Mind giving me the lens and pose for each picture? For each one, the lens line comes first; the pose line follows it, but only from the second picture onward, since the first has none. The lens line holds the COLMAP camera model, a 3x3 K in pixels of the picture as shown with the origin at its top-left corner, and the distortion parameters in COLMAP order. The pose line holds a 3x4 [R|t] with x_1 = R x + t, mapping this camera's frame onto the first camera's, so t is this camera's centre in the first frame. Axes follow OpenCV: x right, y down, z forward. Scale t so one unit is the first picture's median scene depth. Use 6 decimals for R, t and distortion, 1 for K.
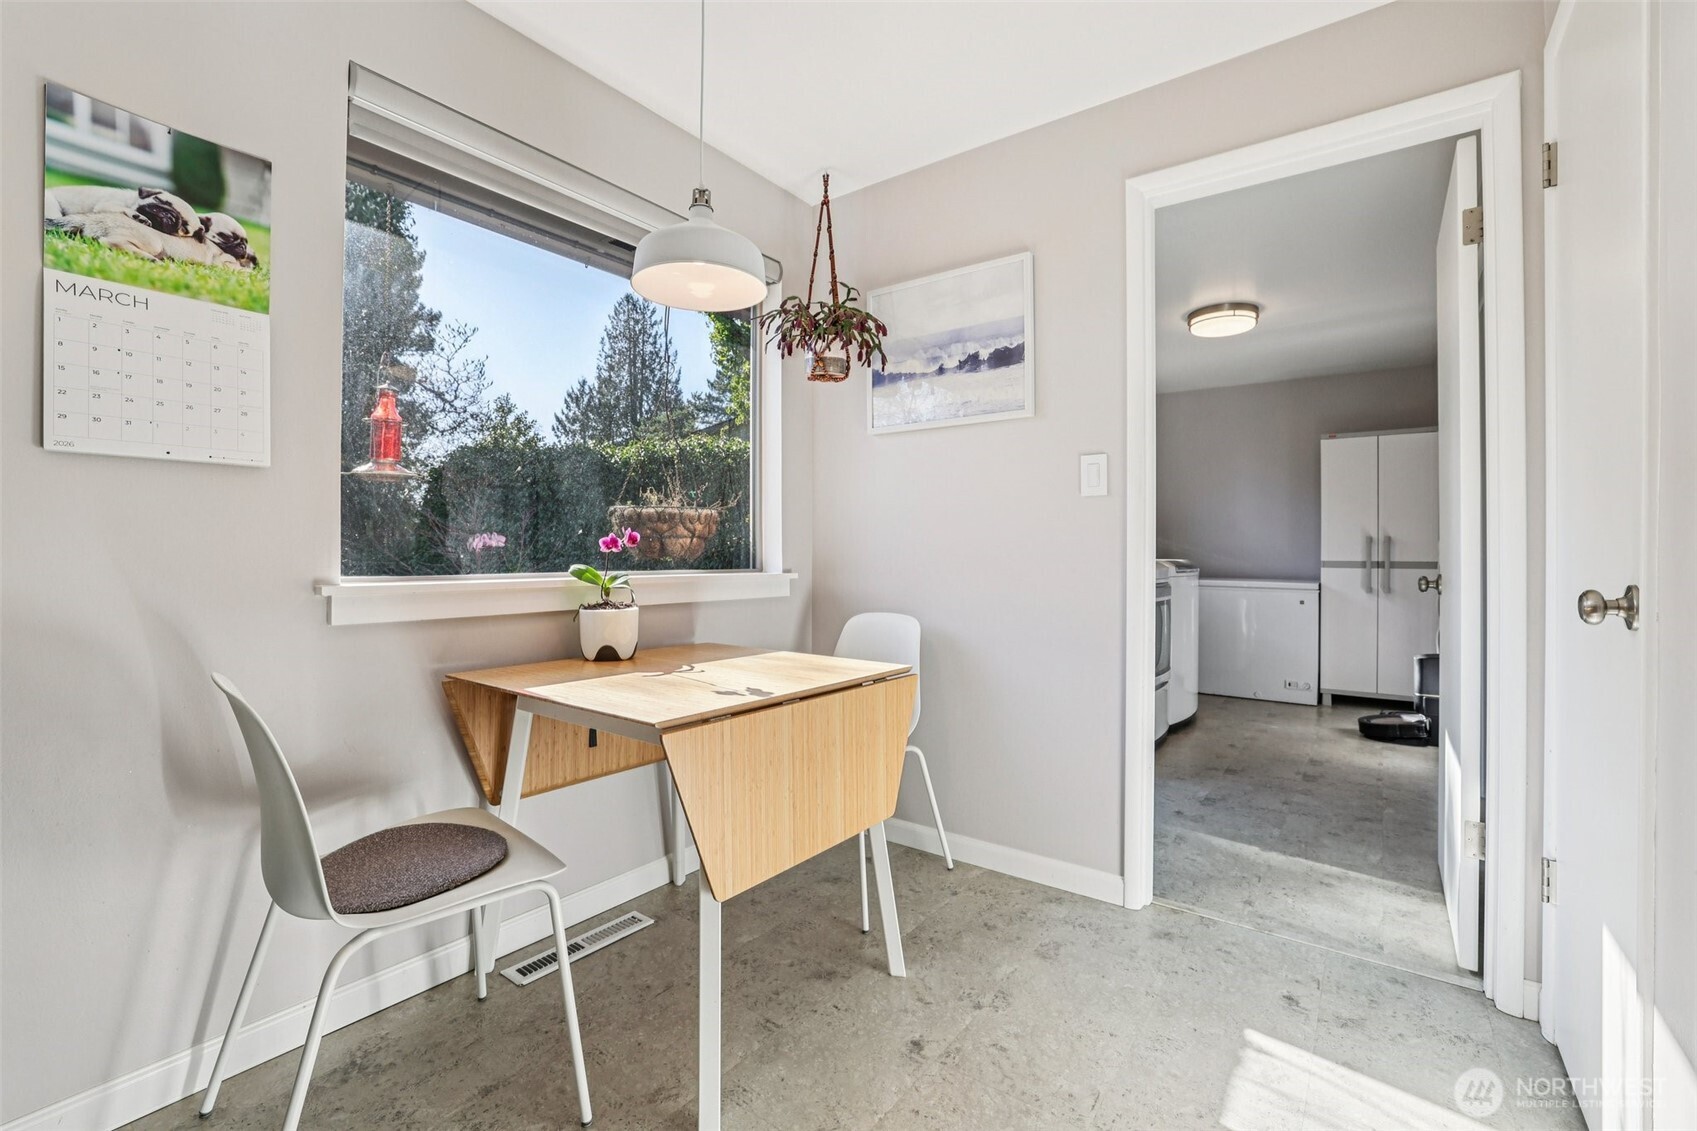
lens RADIAL K [[728.2, 0, 848.1], [0, 728.2, 554.4], [0, 0, 1]] dist [-0.041345, 0.015419]
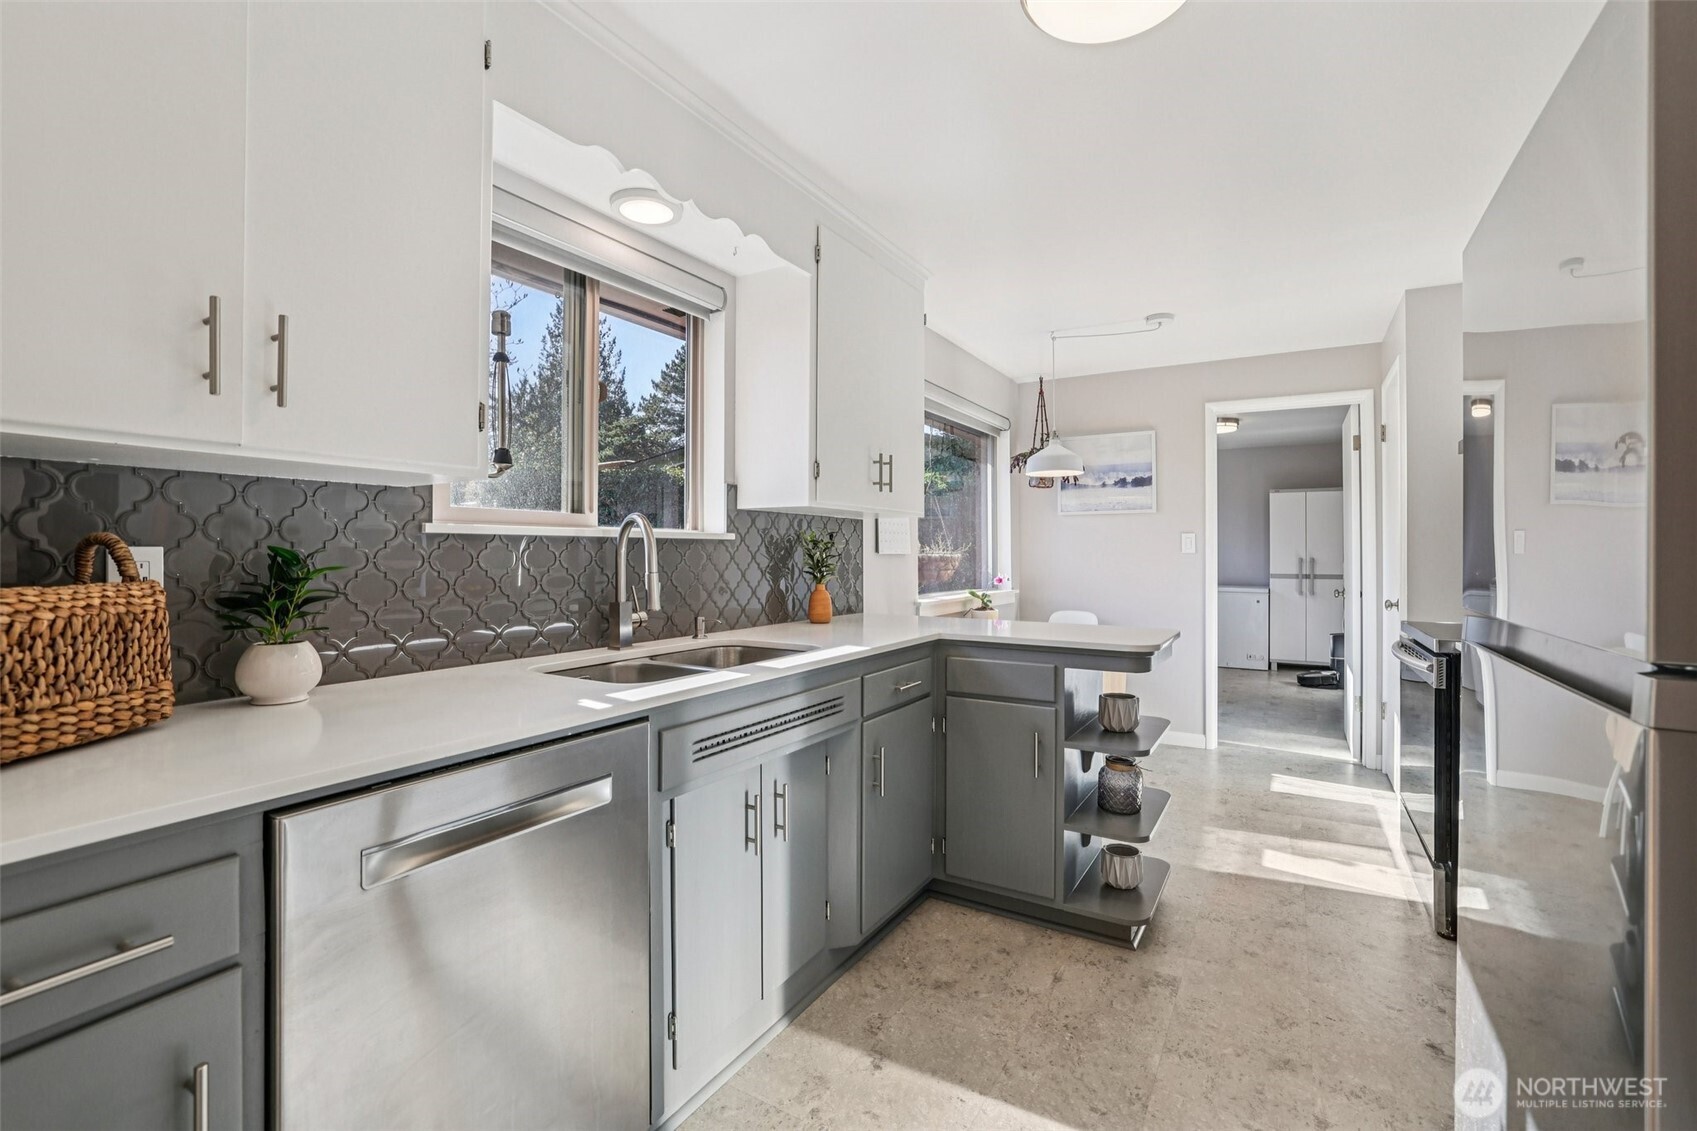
lens RADIAL K [[731.3, 0, 851.6], [0, 731.3, 550.9], [0, 0, 1]] dist [-0.043687, 0.015099]
pose [[0.995729, -0.002914, 0.092280, -0.367441], [0.003359, 0.999983, -0.004671, -0.036218], [-0.092265, 0.004961, 0.995722, -0.442152]]
